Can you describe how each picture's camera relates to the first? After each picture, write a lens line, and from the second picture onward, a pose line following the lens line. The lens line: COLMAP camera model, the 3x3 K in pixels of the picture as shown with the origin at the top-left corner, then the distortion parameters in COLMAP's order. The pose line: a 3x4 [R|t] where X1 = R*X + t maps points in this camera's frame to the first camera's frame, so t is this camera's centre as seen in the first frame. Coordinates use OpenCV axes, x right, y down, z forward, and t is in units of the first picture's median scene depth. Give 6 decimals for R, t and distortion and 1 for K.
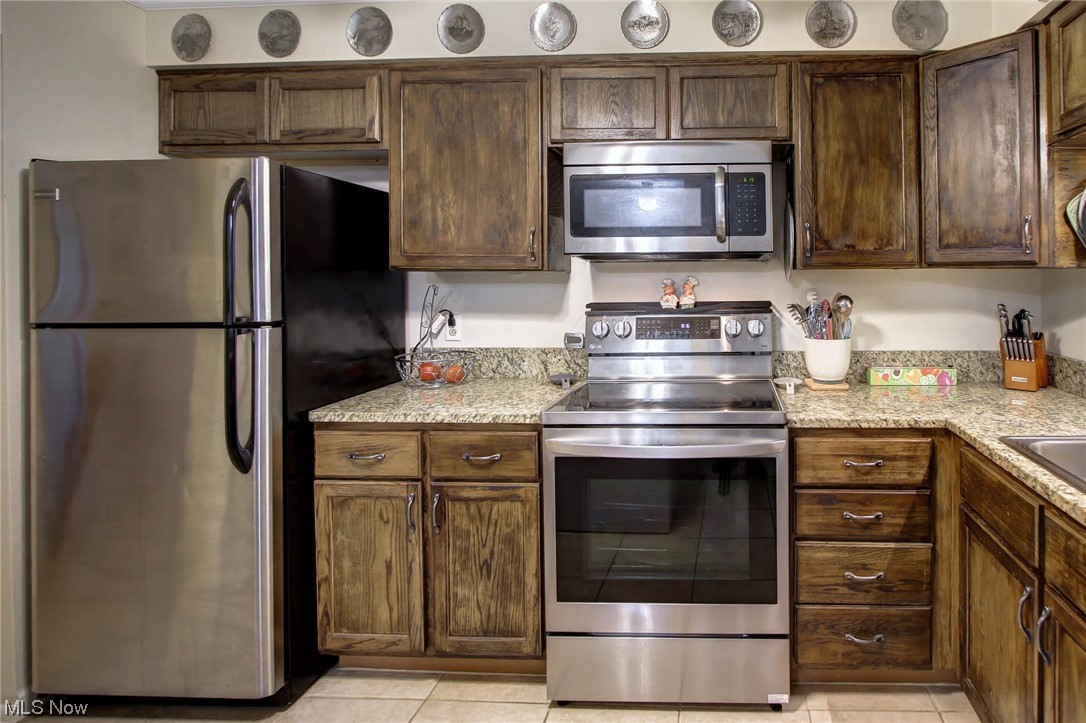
lens RADIAL K [[592.1, 0, 738.4], [0, 592.1, 273.7], [0, 0, 1]] dist [-0.017625, -0.000009]
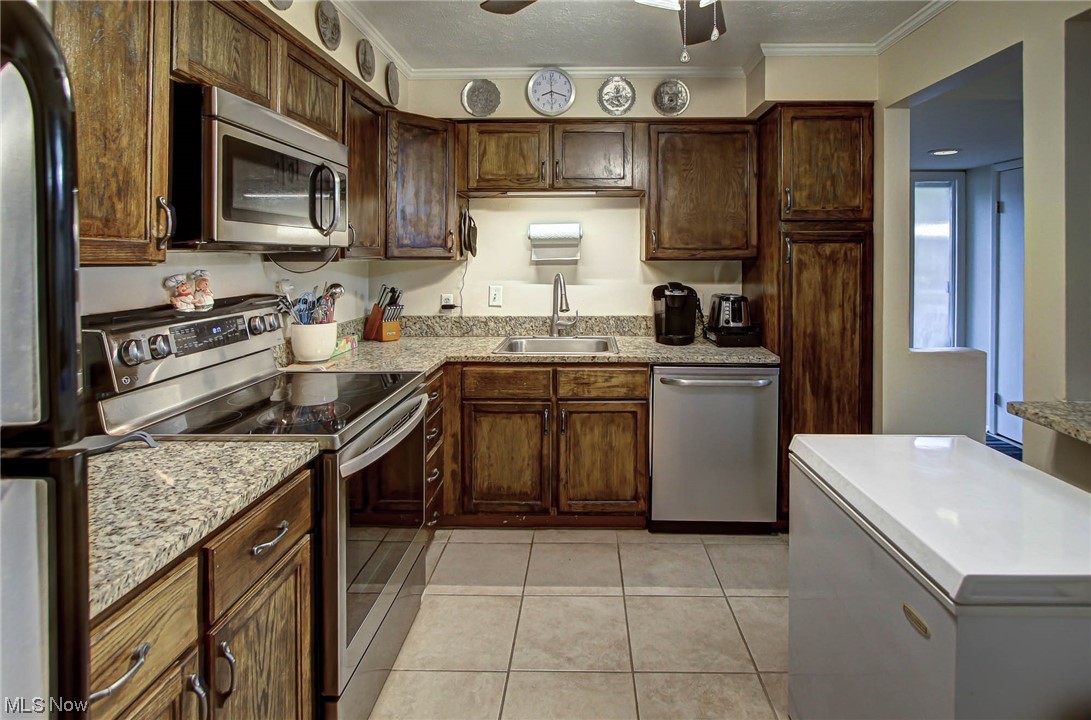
lens RADIAL K [[540.8, 0, 546.8], [0, 540.8, 251.3], [0, 0, 1]] dist [-0.002996, -0.000252]
pose [[0.028690, 0.013515, 0.999497, -0.908568], [0.002621, 0.999904, -0.013596, -0.011948], [-0.999585, 0.003010, 0.028652, 0.564412]]
